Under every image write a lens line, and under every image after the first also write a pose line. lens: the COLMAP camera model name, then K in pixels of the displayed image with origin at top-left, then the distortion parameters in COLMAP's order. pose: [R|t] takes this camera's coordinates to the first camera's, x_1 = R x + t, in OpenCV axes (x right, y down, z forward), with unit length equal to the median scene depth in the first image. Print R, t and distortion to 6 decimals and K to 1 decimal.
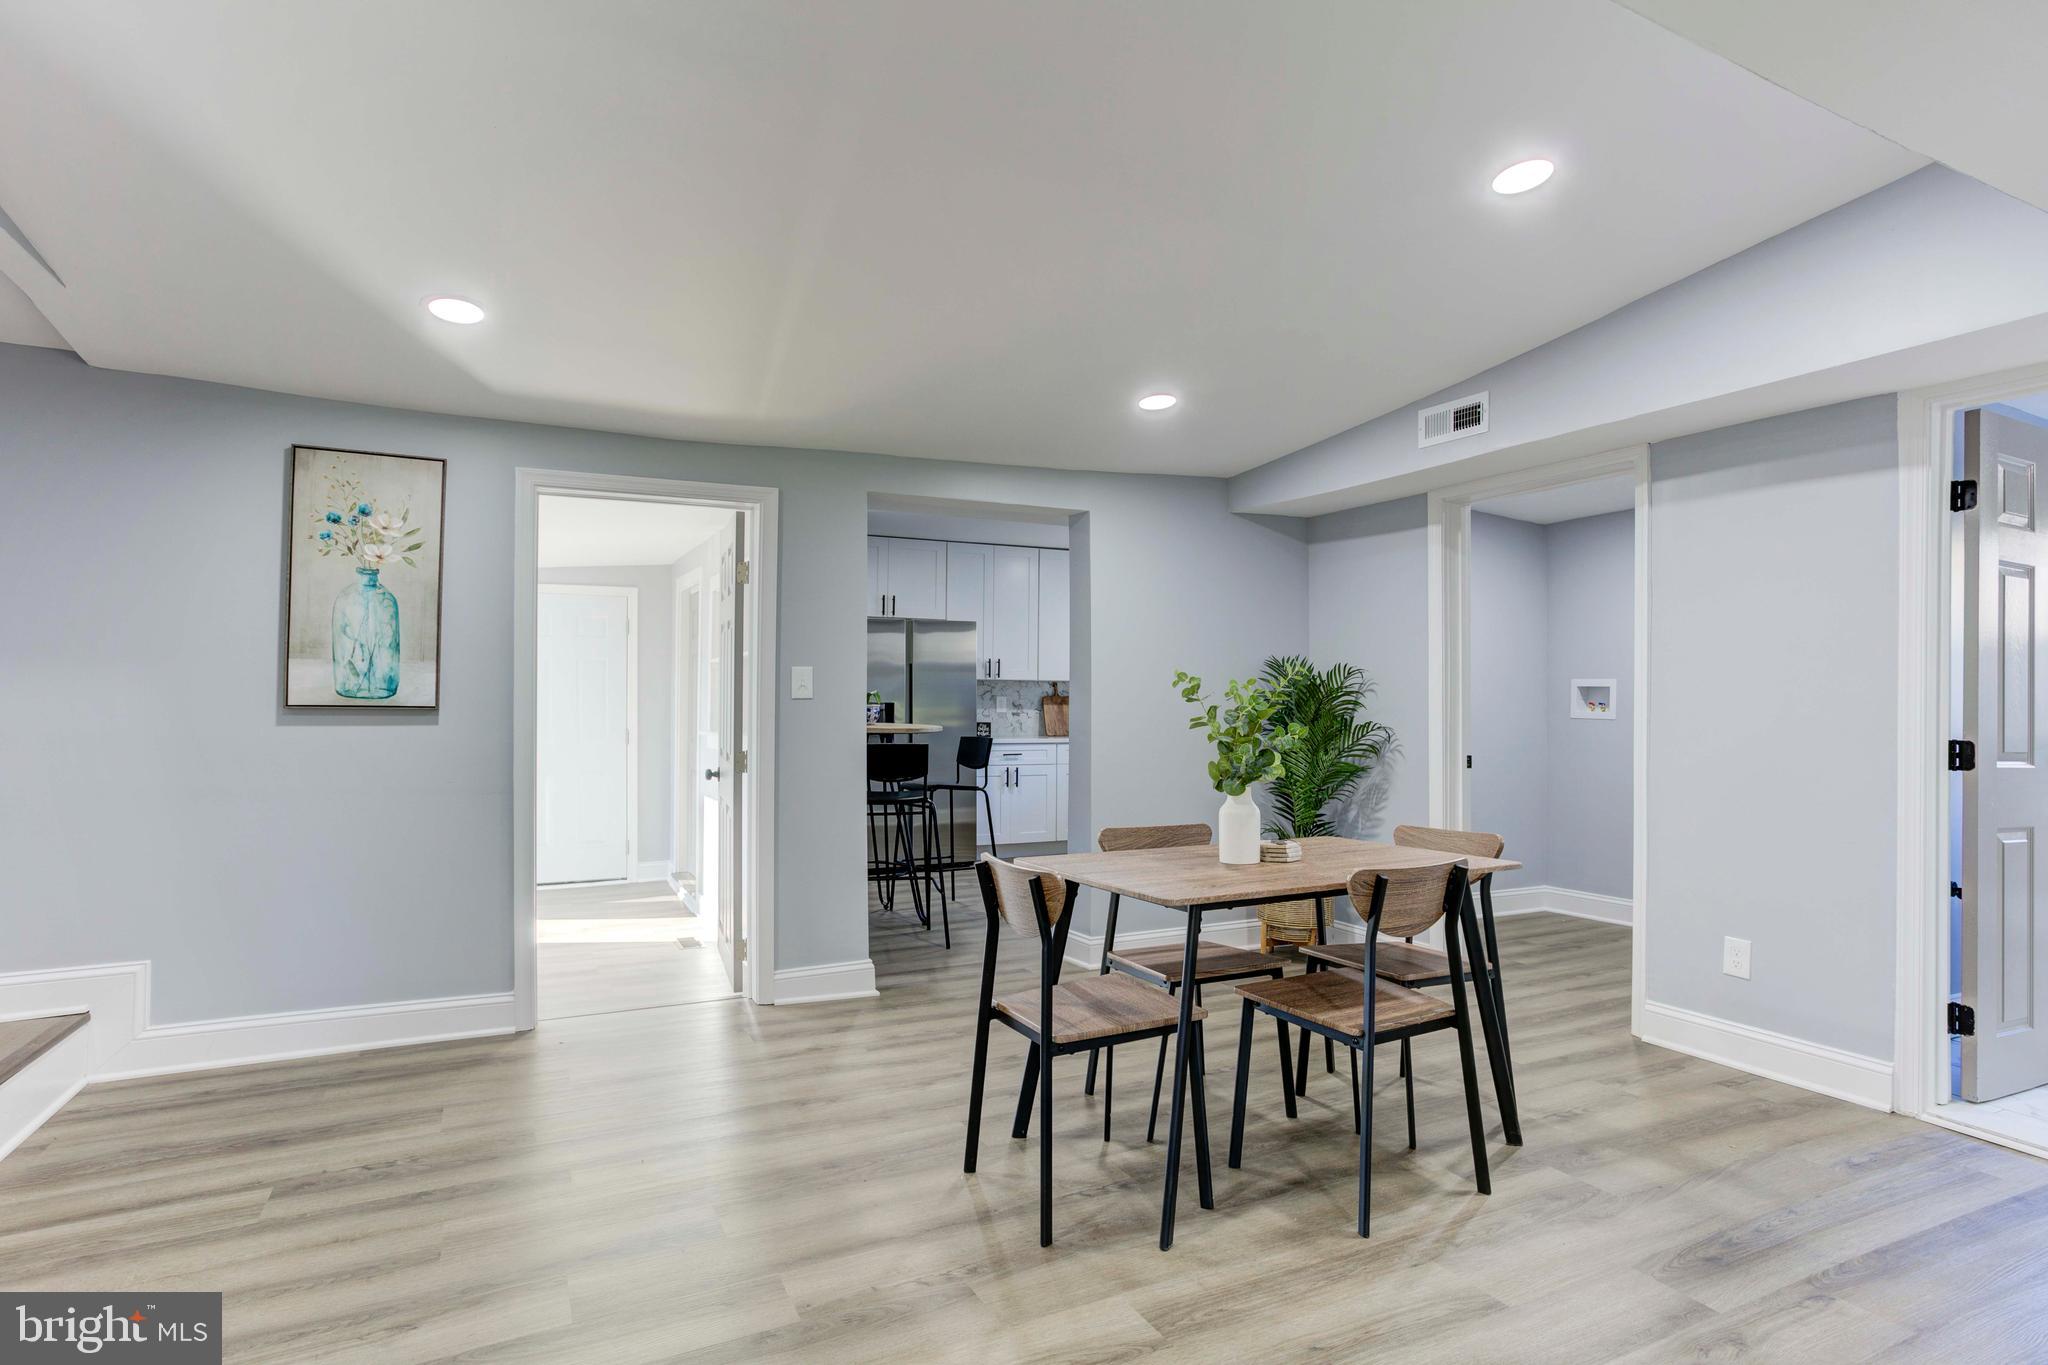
lens RADIAL K [[1059.6, 0, 1011.3], [0, 1059.6, 690.8], [0, 0, 1]] dist [-0.043534, 0.034788]
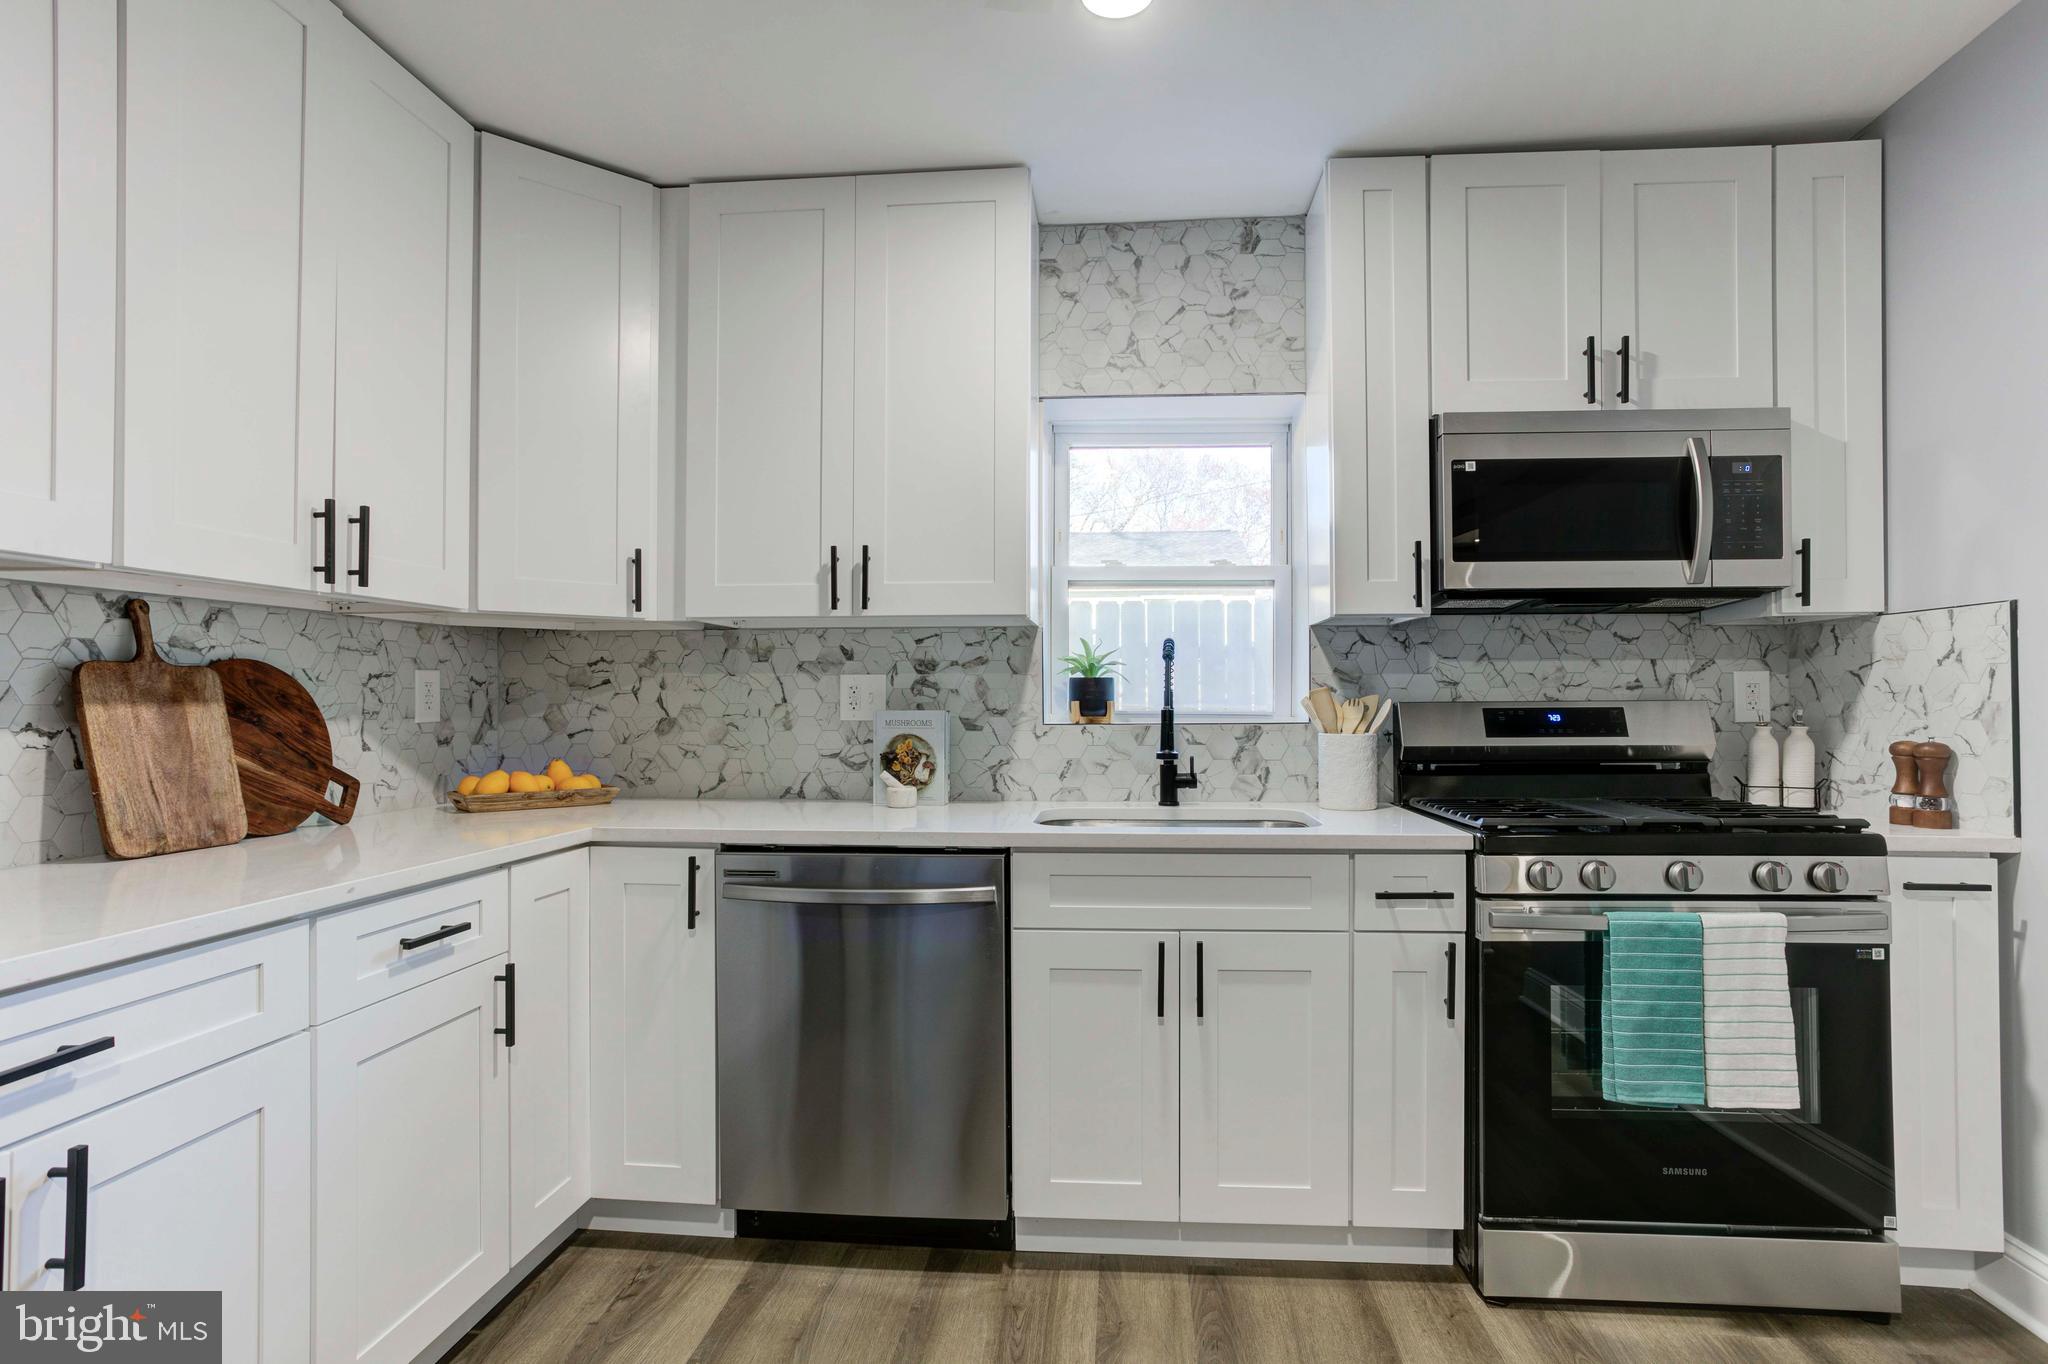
lens RADIAL K [[1059.6, 0, 1036.5], [0, 1059.6, 692.7], [0, 0, 1]] dist [-0.043534, 0.034788]
pose [[0.485221, -0.000787, 0.874391, -0.095401], [-0.002157, 0.999995, 0.002097, 0.018205], [-0.874389, -0.002903, 0.485217, 1.322966]]
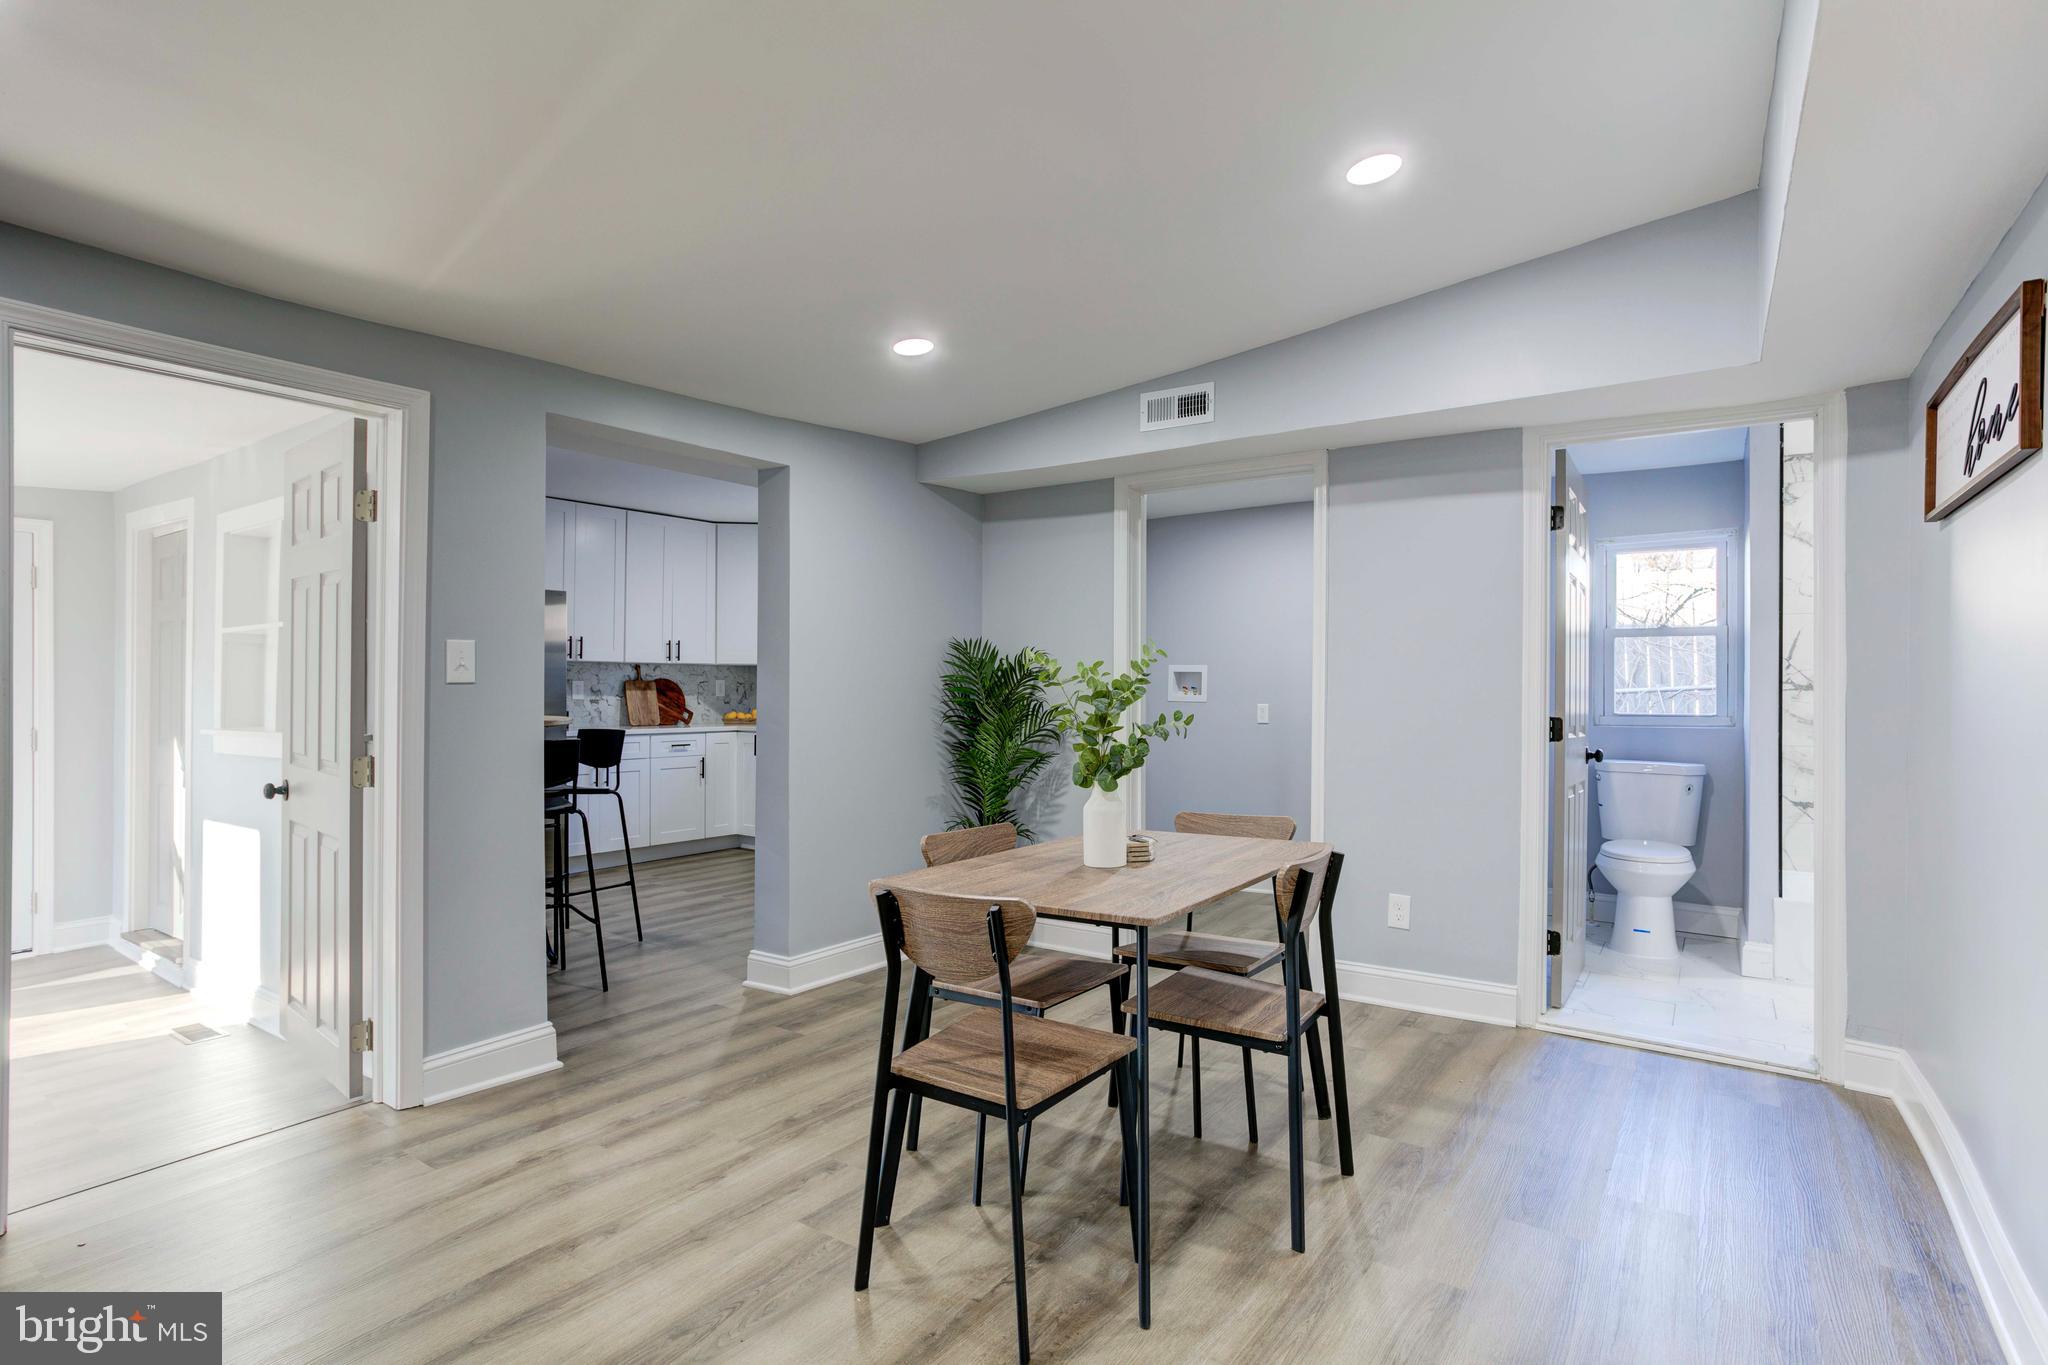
lens RADIAL K [[1059.6, 0, 969.0], [0, 1059.6, 689.1], [0, 0, 1]] dist [-0.043534, 0.034788]
pose [[0.884475, -0.002717, 0.466580, -0.219564], [-0.003246, 0.999923, 0.011977, 0.001666], [-0.466577, -0.012108, 0.884398, 0.185259]]
